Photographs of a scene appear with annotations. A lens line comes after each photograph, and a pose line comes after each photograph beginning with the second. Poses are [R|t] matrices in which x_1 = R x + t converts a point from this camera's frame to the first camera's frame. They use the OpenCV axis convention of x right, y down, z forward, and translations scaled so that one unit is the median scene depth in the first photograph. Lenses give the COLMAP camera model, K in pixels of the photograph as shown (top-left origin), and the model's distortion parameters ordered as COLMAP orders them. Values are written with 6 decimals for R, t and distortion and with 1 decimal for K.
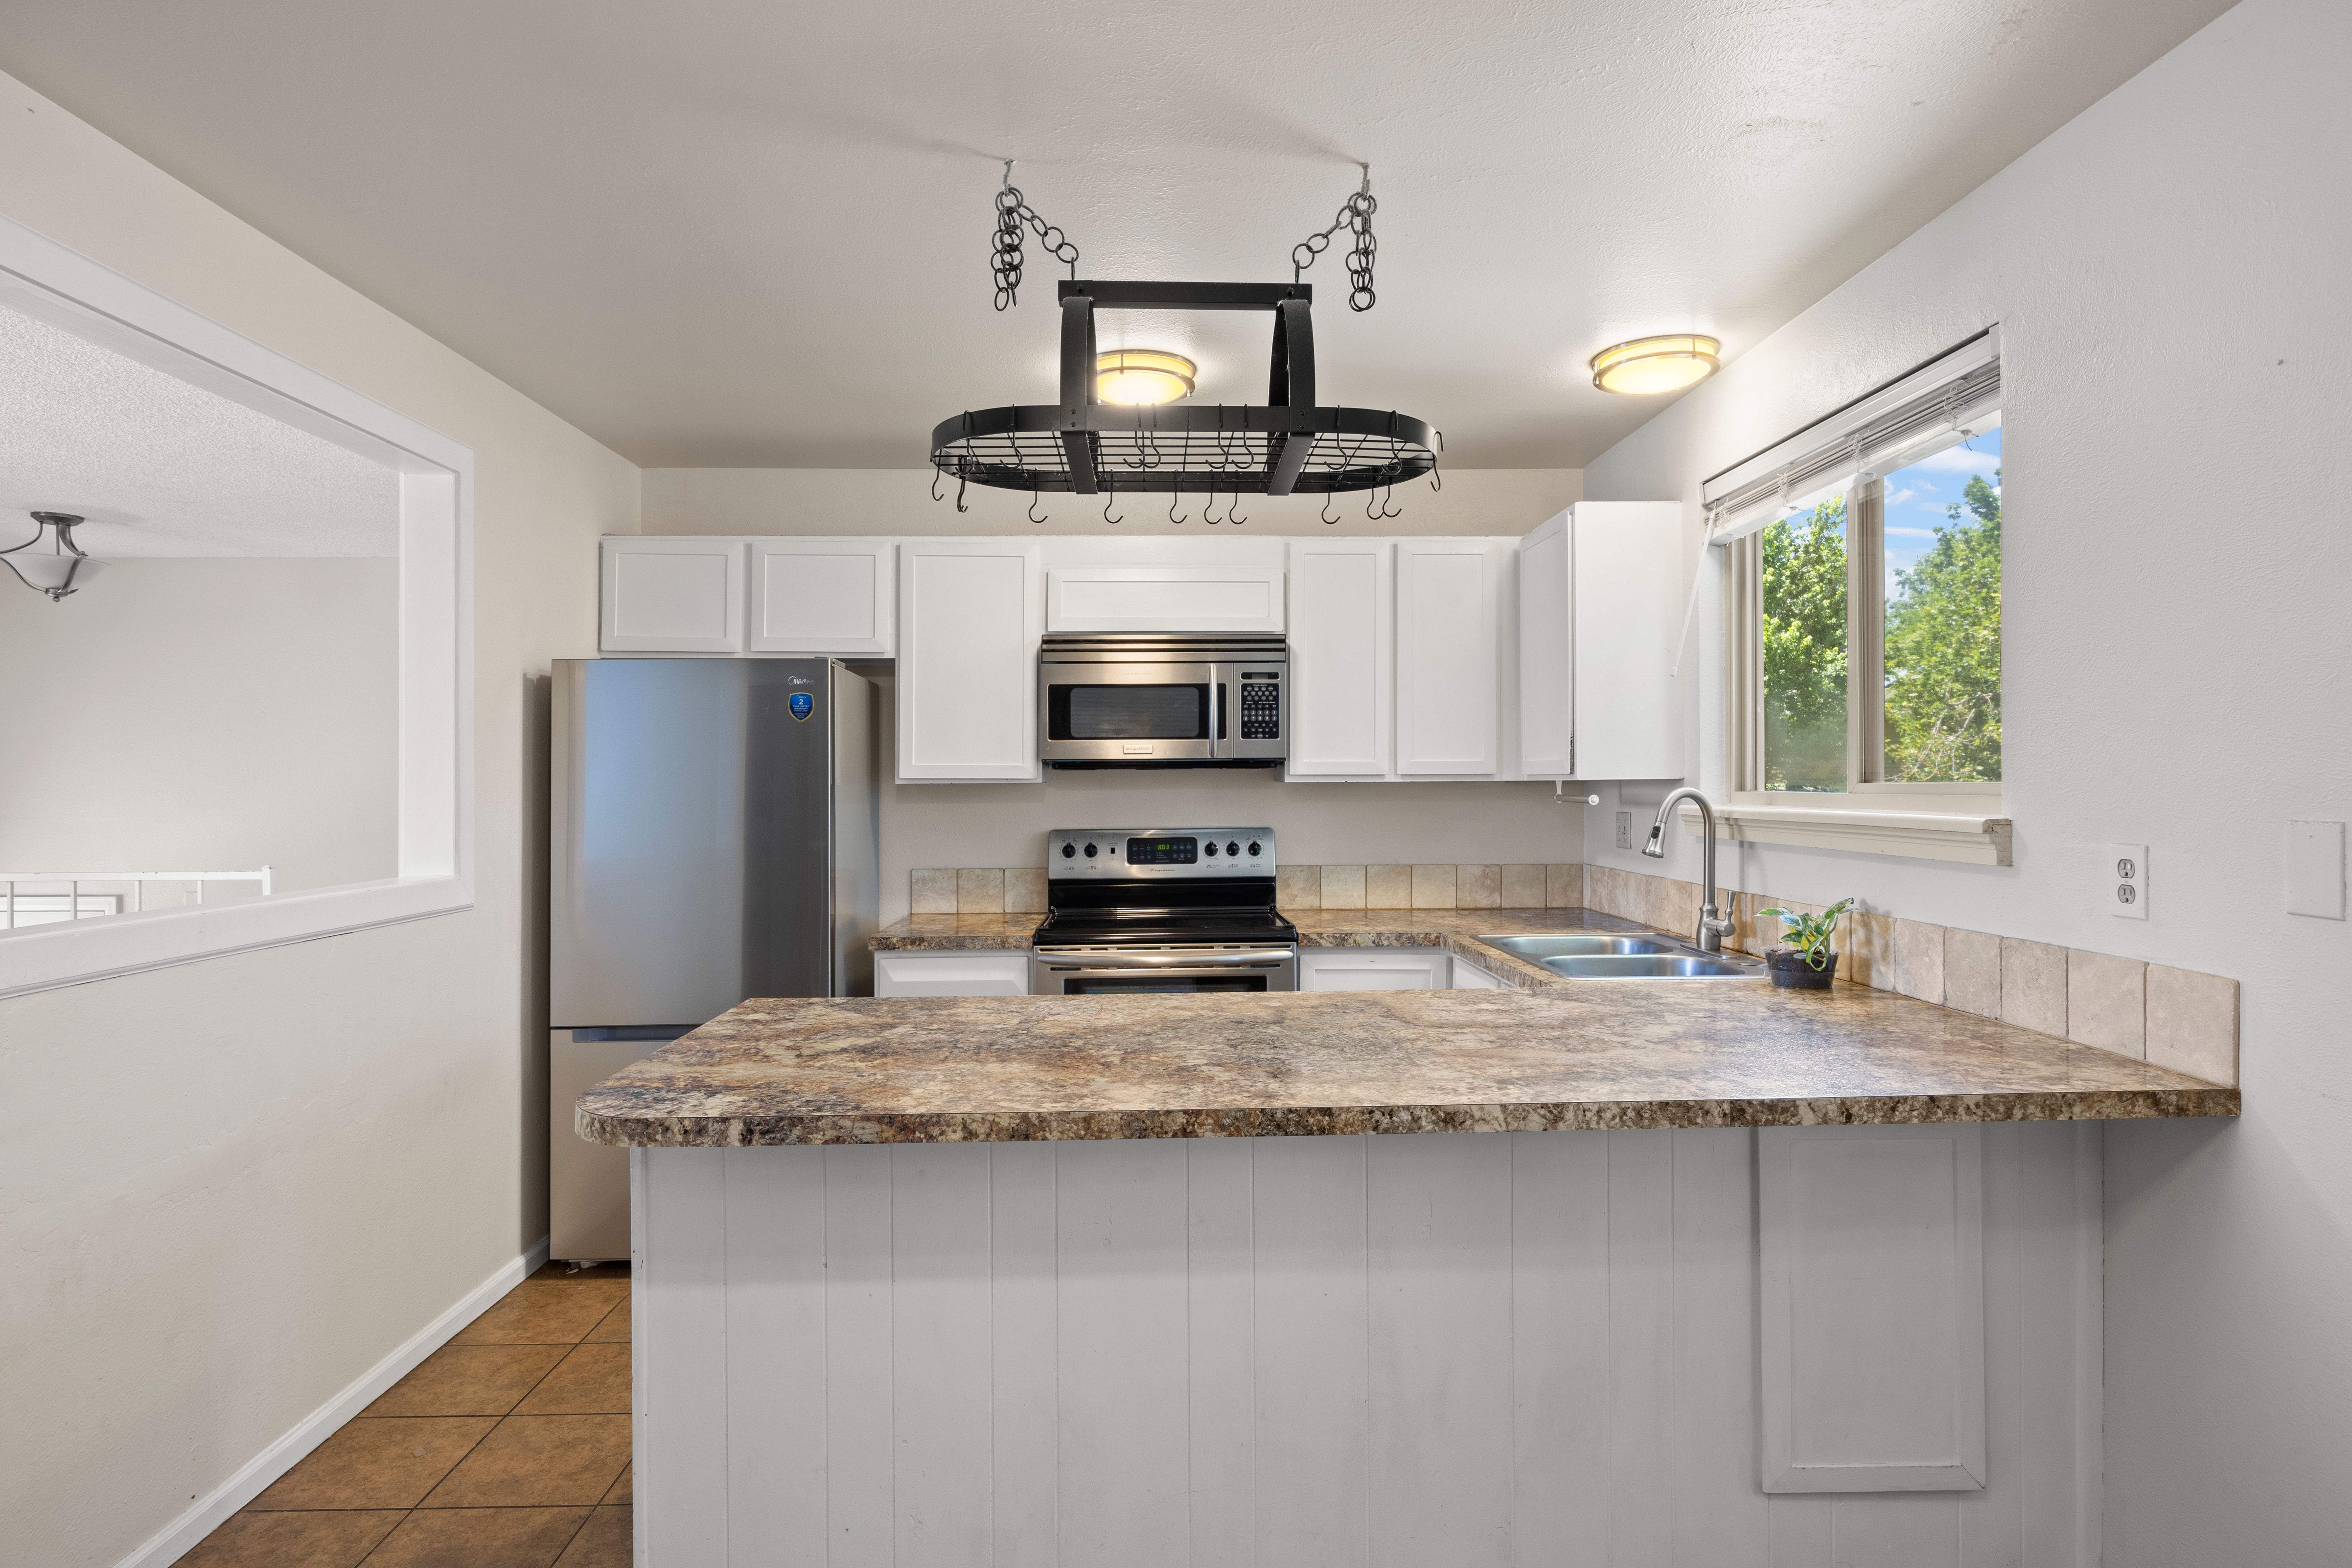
lens RADIAL K [[1257.6, 0, 1210.2], [0, 1257.6, 768.9], [0, 0, 1]] dist [-0.001176, -0.004323]
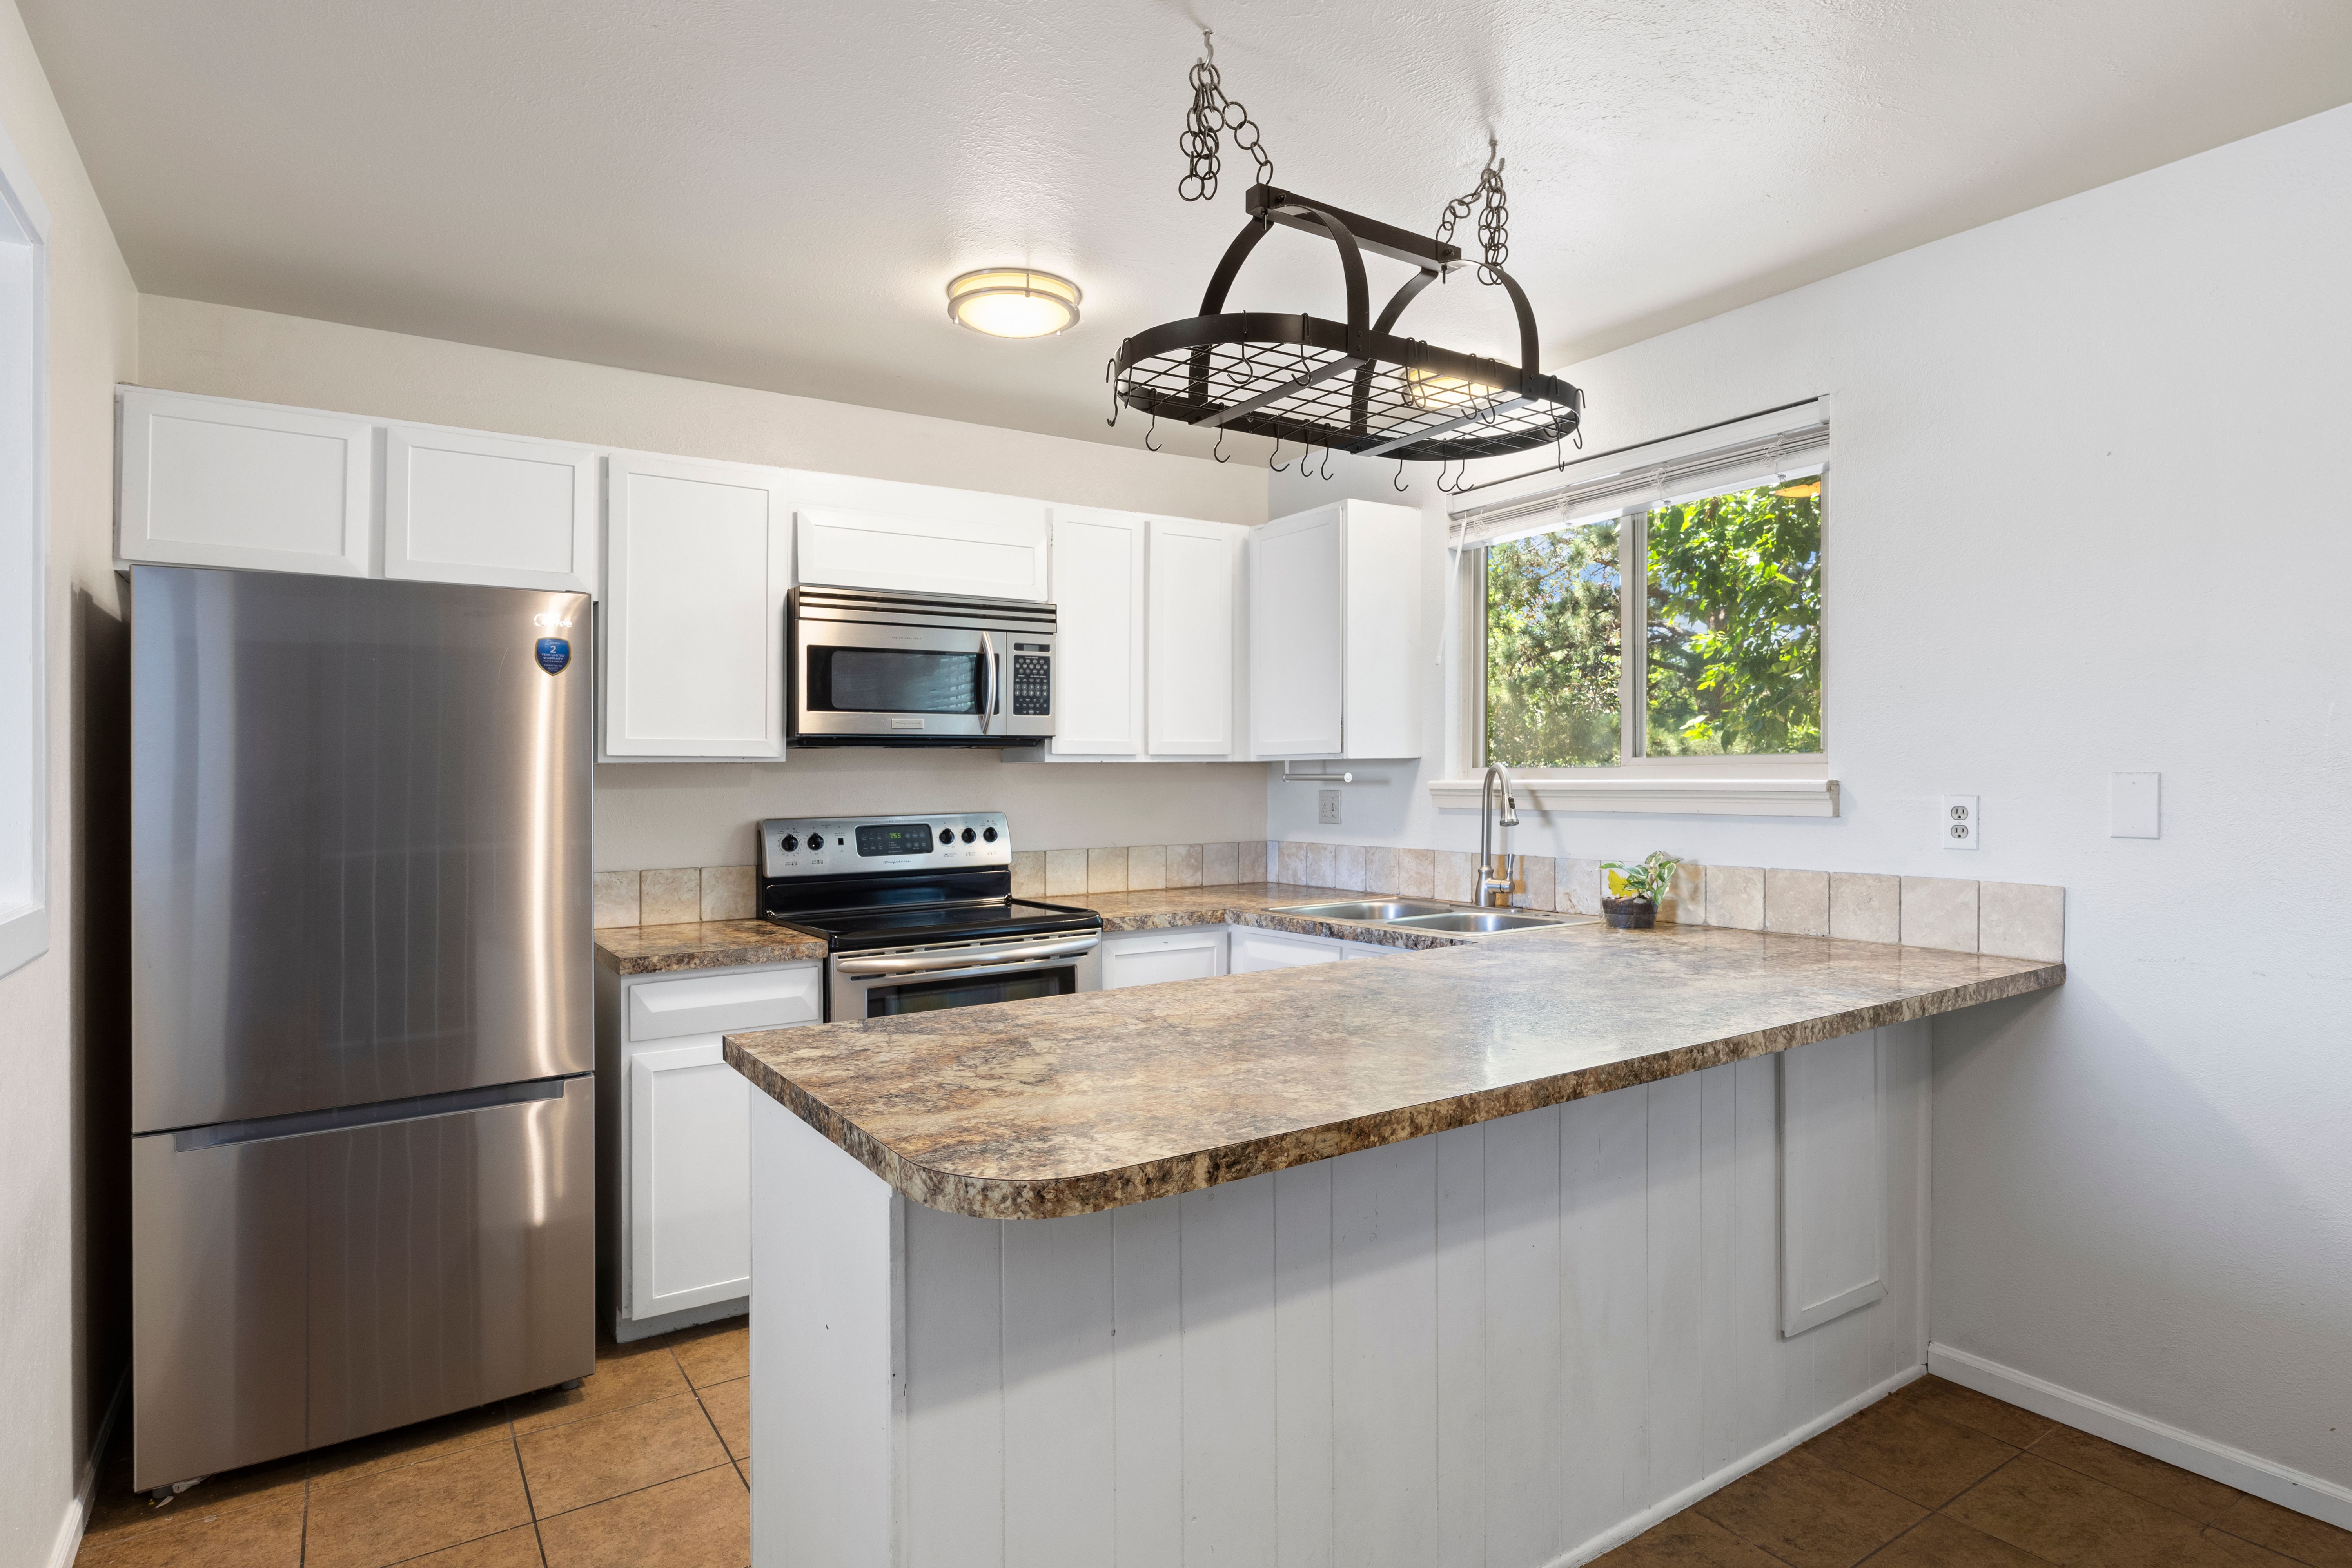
lens RADIAL K [[1257.6, 0, 1156.1], [0, 1257.6, 775.1], [0, 0, 1]] dist [-0.001176, -0.004323]
pose [[0.847686, -0.001445, 0.530497, -0.576507], [-0.000579, 0.999993, 0.003649, 0.026414], [-0.530499, -0.003400, 0.847679, 0.243593]]
